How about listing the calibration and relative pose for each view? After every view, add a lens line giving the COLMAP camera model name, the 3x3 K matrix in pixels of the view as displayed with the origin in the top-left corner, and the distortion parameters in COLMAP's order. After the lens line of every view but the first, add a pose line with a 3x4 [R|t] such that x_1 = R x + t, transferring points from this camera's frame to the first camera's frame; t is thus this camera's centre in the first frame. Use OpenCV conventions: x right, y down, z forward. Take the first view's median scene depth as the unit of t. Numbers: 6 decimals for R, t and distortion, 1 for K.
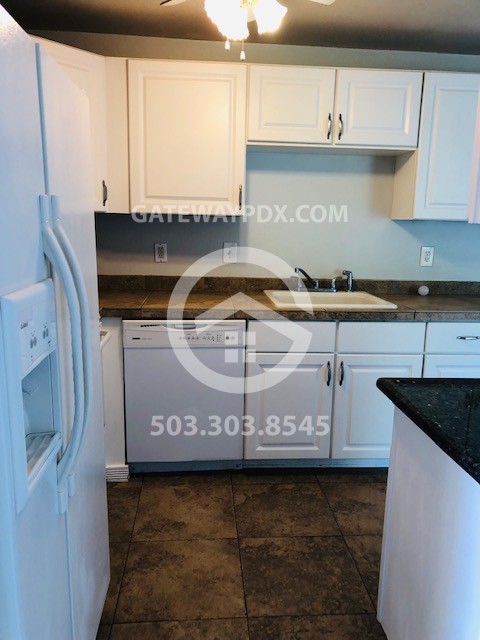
lens RADIAL K [[520.4, 0, 240.0], [0, 520.4, 320.0], [0, 0, 1]] dist [-0.001664, -0.000936]
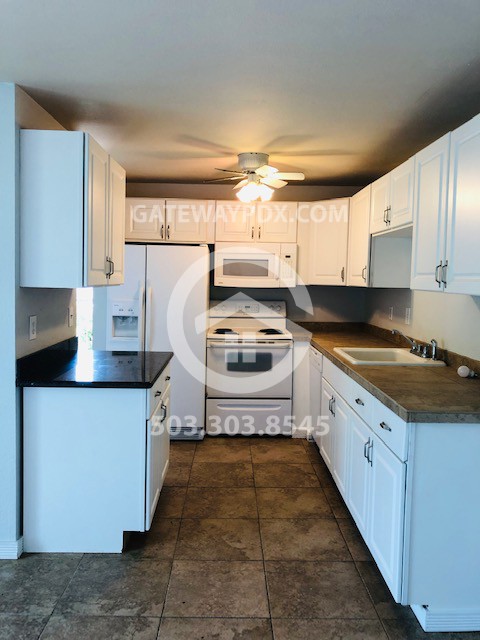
lens RADIAL K [[520.4, 0, 240.0], [0, 520.4, 320.0], [0, 0, 1]] dist [-0.001664, -0.000936]
pose [[-0.049396, 0.059889, -0.996982, 1.672256], [-0.209651, 0.975340, 0.068977, -0.164342], [0.976528, 0.212426, -0.035622, 0.883767]]
